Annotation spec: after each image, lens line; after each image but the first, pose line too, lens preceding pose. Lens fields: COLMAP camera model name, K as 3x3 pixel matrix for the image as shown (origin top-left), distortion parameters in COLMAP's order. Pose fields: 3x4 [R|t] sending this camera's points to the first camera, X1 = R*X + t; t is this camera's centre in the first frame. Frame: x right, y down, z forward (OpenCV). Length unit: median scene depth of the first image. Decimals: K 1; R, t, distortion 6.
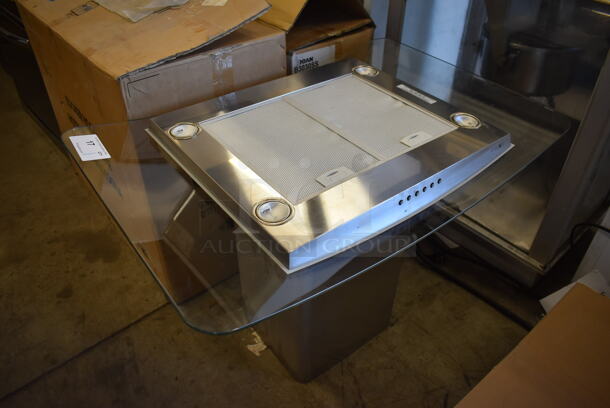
lens RADIAL K [[479.3, 0, 305.0], [0, 479.3, 204.0], [0, 0, 1]] dist [-0.065152, 0.001202]
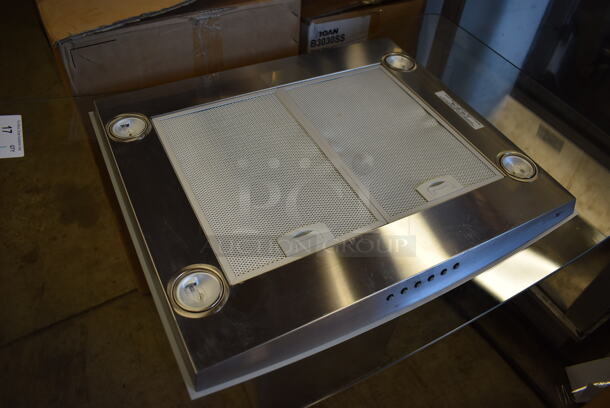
lens RADIAL K [[481.6, 0, 305.0], [0, 481.6, 204.0], [0, 0, 1]] dist [-0.087104, 0.004519]
pose [[0.983113, 0.165057, -0.079027, 0.072569], [-0.152484, 0.977620, 0.144943, -0.139233], [0.101182, -0.130445, 0.986279, 0.208812]]
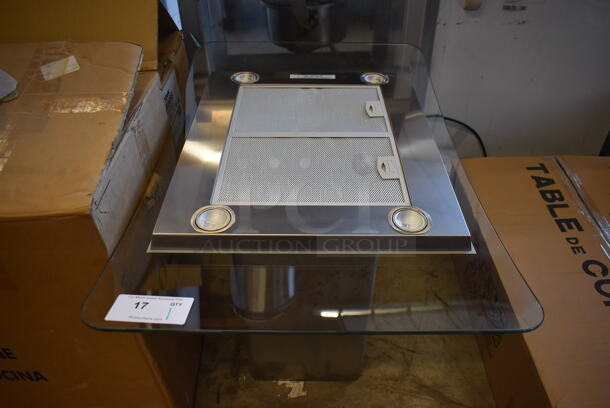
lens RADIAL K [[481.6, 0, 305.0], [0, 481.6, 204.0], [0, 0, 1]] dist [-0.087104, 0.004519]
pose [[0.617475, -0.524123, 0.586532, -0.457331], [0.501986, 0.836648, 0.219158, -0.204253], [-0.605586, 0.159106, 0.779712, 0.211380]]
